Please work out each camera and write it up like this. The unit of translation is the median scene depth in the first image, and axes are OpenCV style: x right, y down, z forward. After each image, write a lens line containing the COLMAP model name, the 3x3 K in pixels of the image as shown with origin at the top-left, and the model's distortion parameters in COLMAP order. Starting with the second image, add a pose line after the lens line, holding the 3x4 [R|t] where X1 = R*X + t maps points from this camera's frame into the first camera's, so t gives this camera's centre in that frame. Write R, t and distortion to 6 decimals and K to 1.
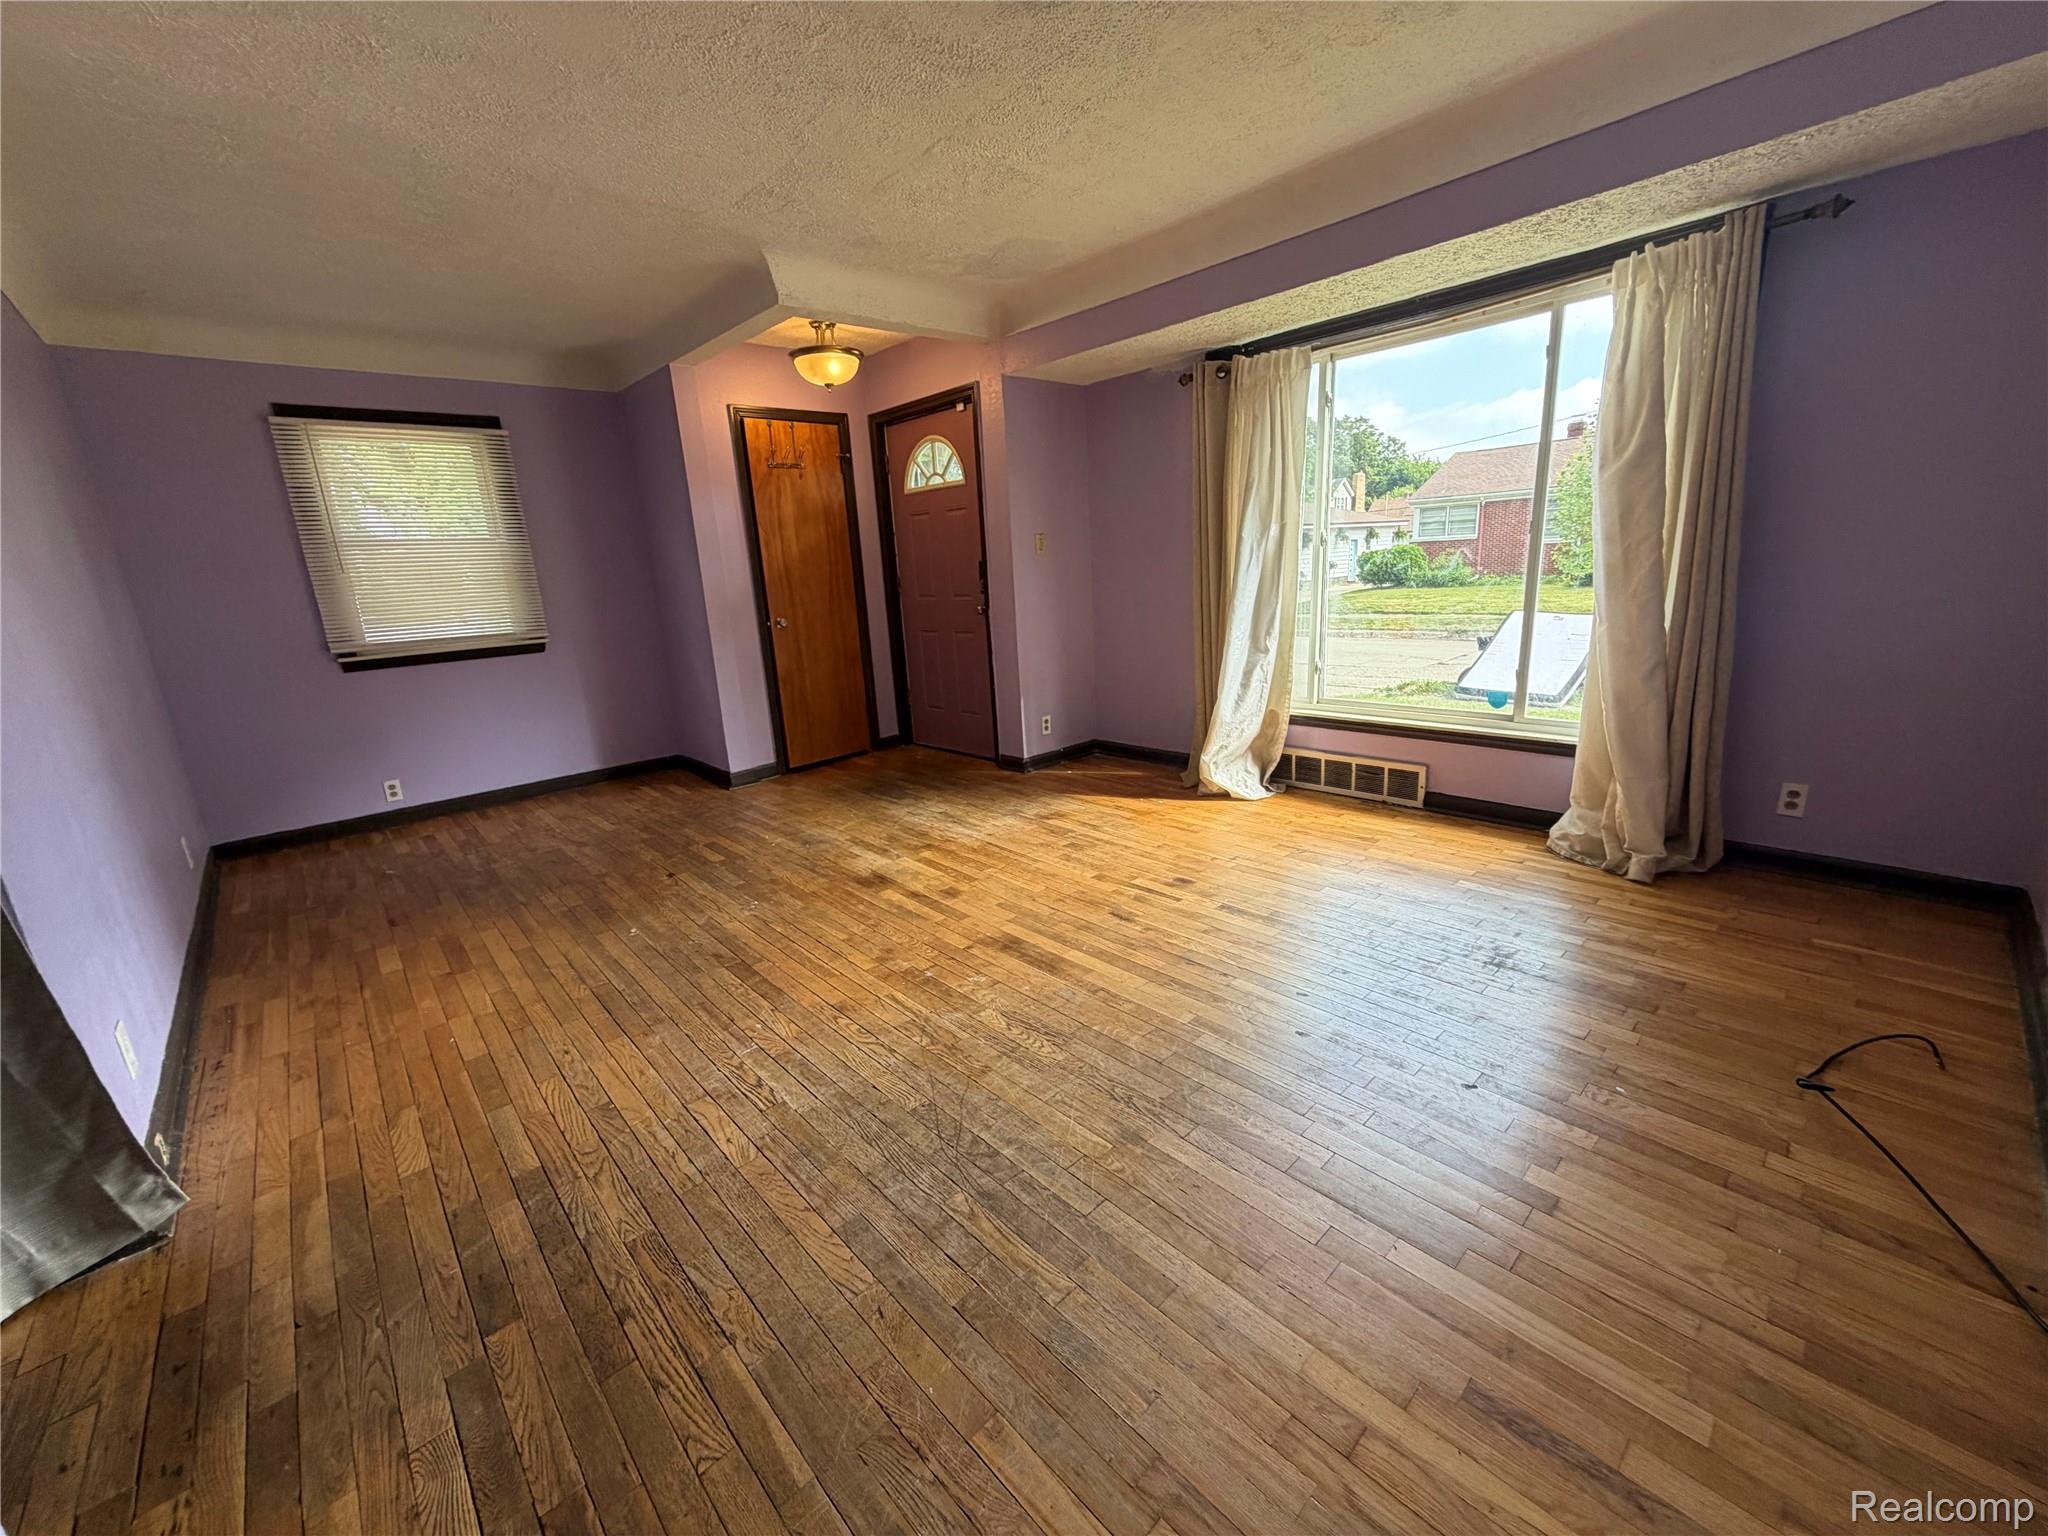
lens RADIAL K [[812.2, 0, 1020.4], [0, 812.2, 764.1], [0, 0, 1]] dist [-0.000408, -0.000543]
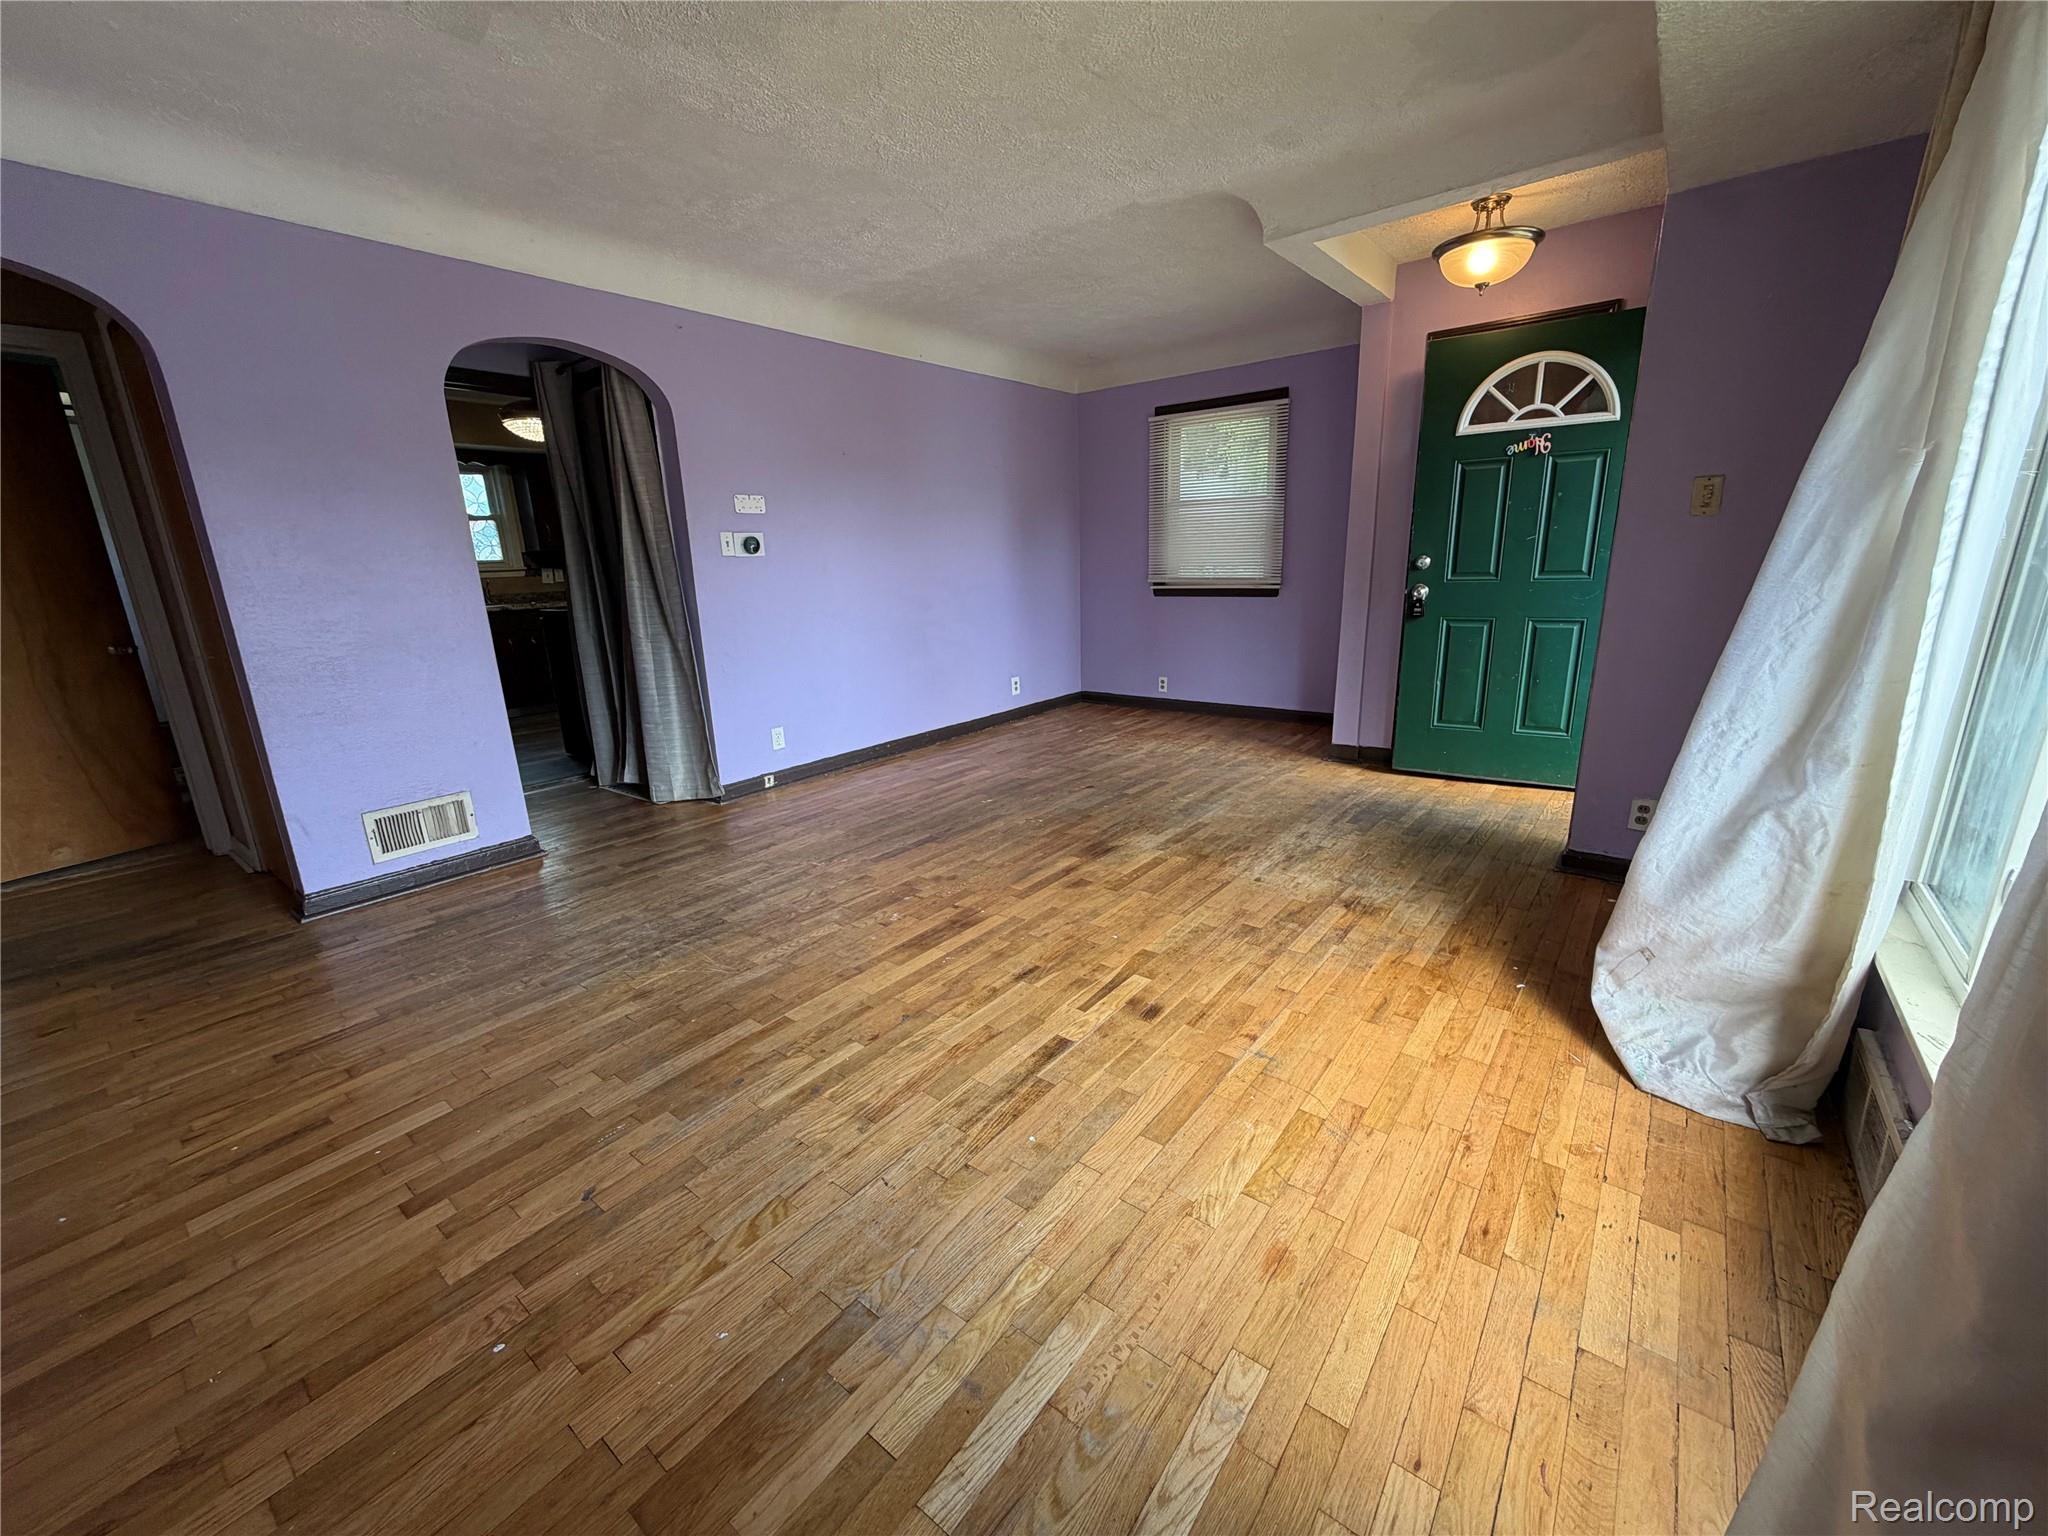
lens RADIAL K [[812.2, 0, 1020.7], [0, 812.2, 766.6], [0, 0, 1]] dist [-0.000408, -0.000543]
pose [[0.161430, 0.301706, -0.939635, 0.732147], [-0.218174, 0.939475, 0.264173, -0.203441], [0.962466, 0.162358, 0.217484, 0.662521]]
